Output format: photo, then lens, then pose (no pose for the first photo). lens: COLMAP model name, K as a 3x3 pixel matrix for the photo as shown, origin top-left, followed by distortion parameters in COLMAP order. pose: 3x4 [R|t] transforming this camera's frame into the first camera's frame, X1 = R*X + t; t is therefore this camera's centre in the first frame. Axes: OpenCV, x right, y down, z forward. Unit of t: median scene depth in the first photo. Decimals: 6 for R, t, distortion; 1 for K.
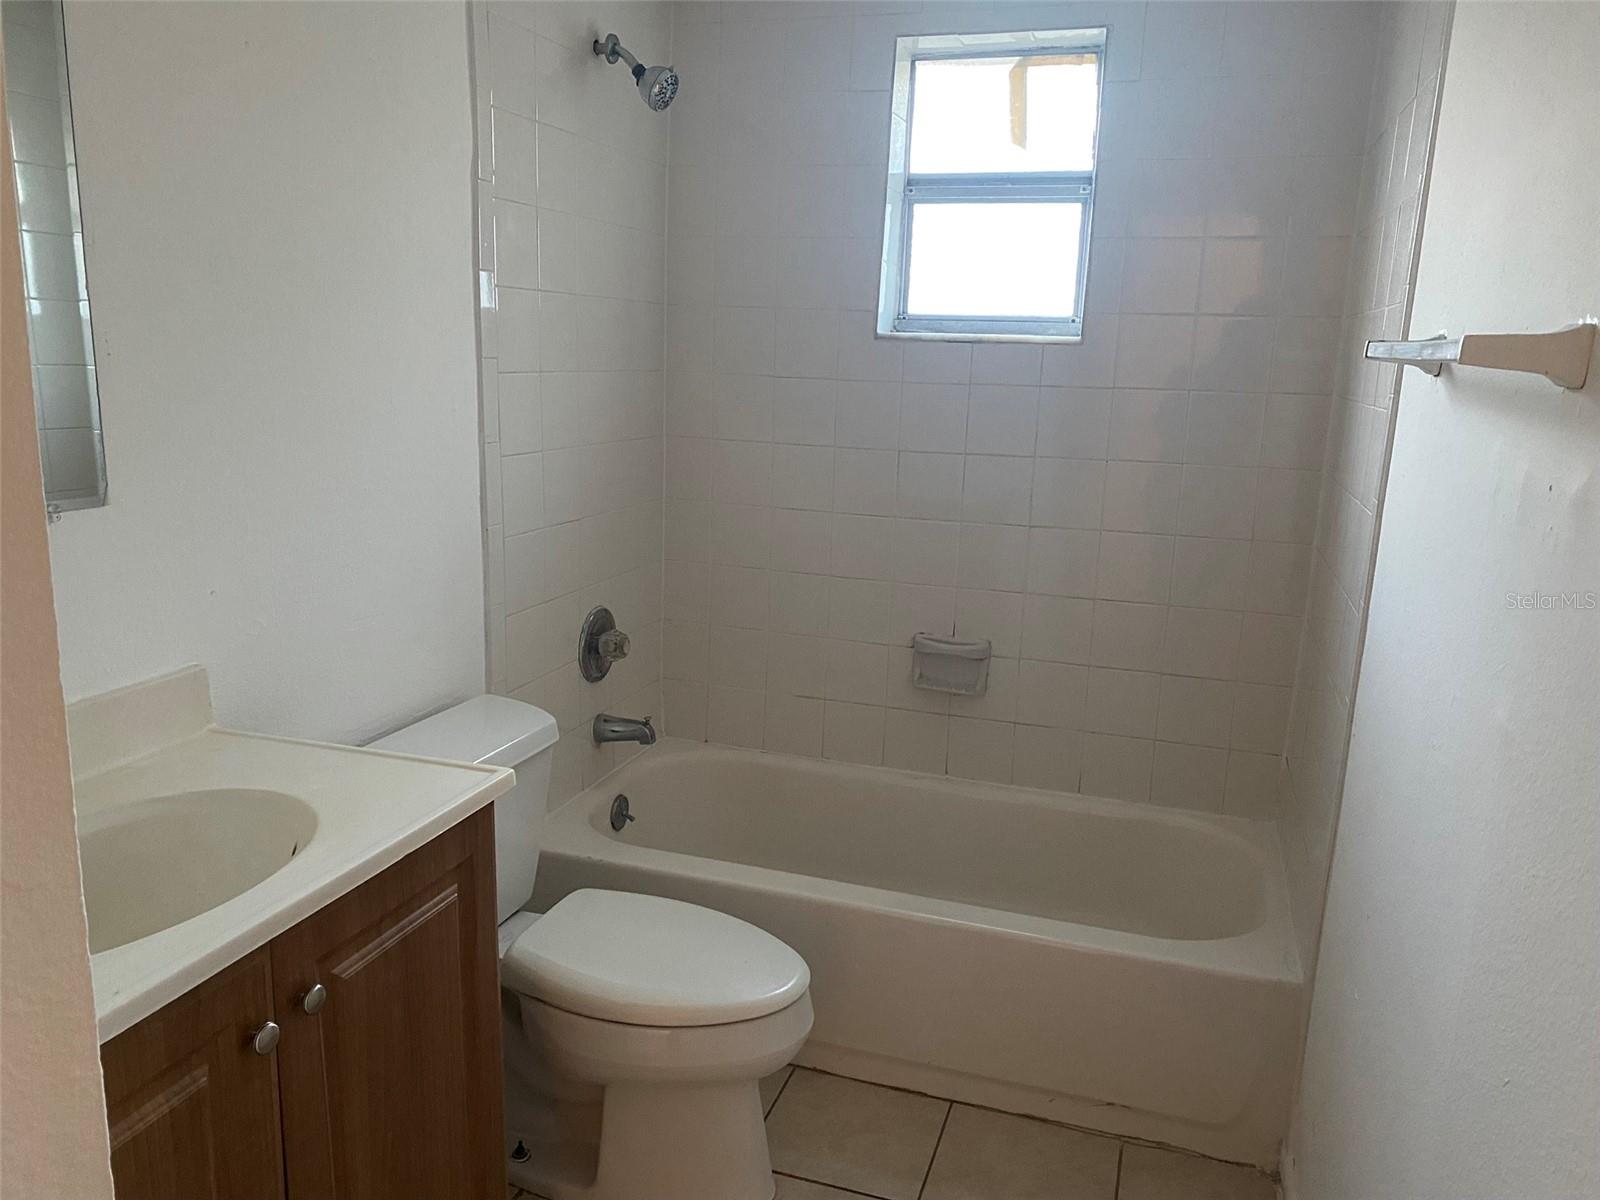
lens RADIAL K [[1181.0, 0, 800.0], [0, 1181.0, 600.0], [0, 0, 1]] dist [0.004555, -0.000938]
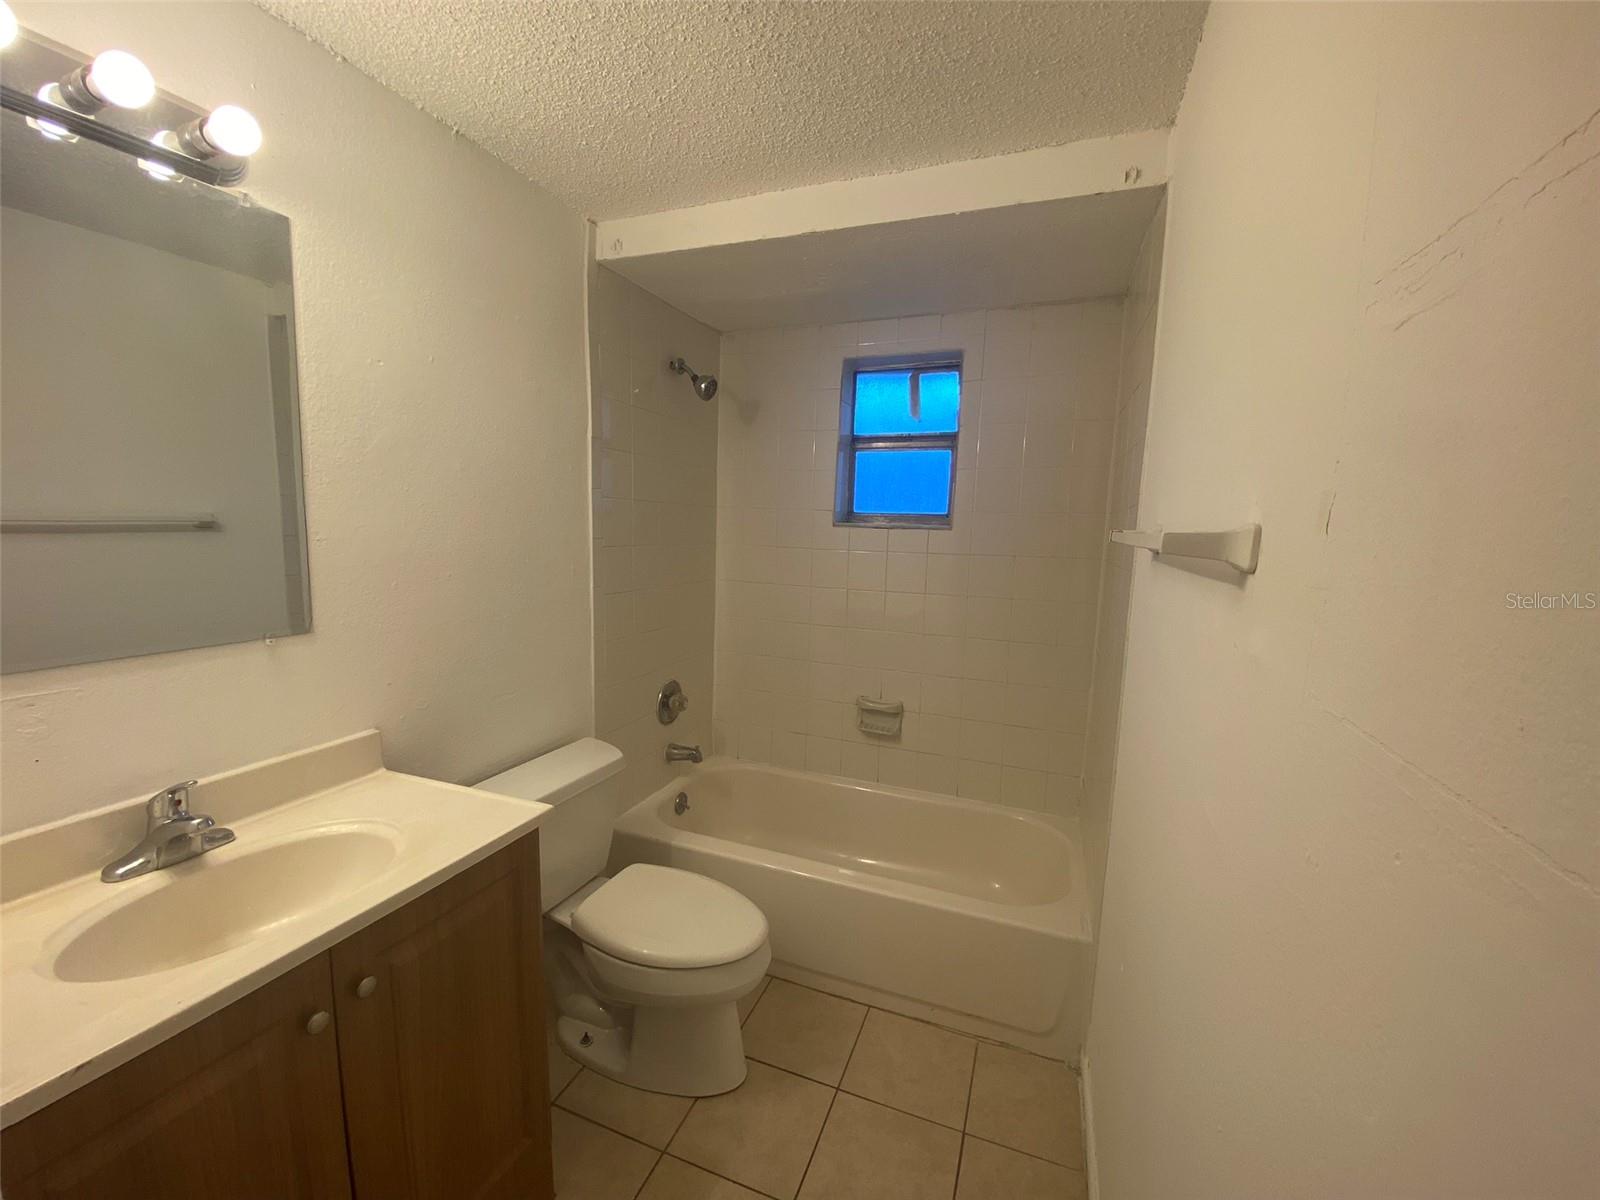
lens RADIAL K [[637.6, 0, 798.4], [0, 637.6, 594.0], [0, 0, 1]] dist [-0.000072, -0.012027]
pose [[0.999344, 0.005777, -0.035741, 0.054939], [-0.009666, 0.993926, -0.109624, -0.021806], [0.034890, 0.109898, 0.993330, 0.089635]]
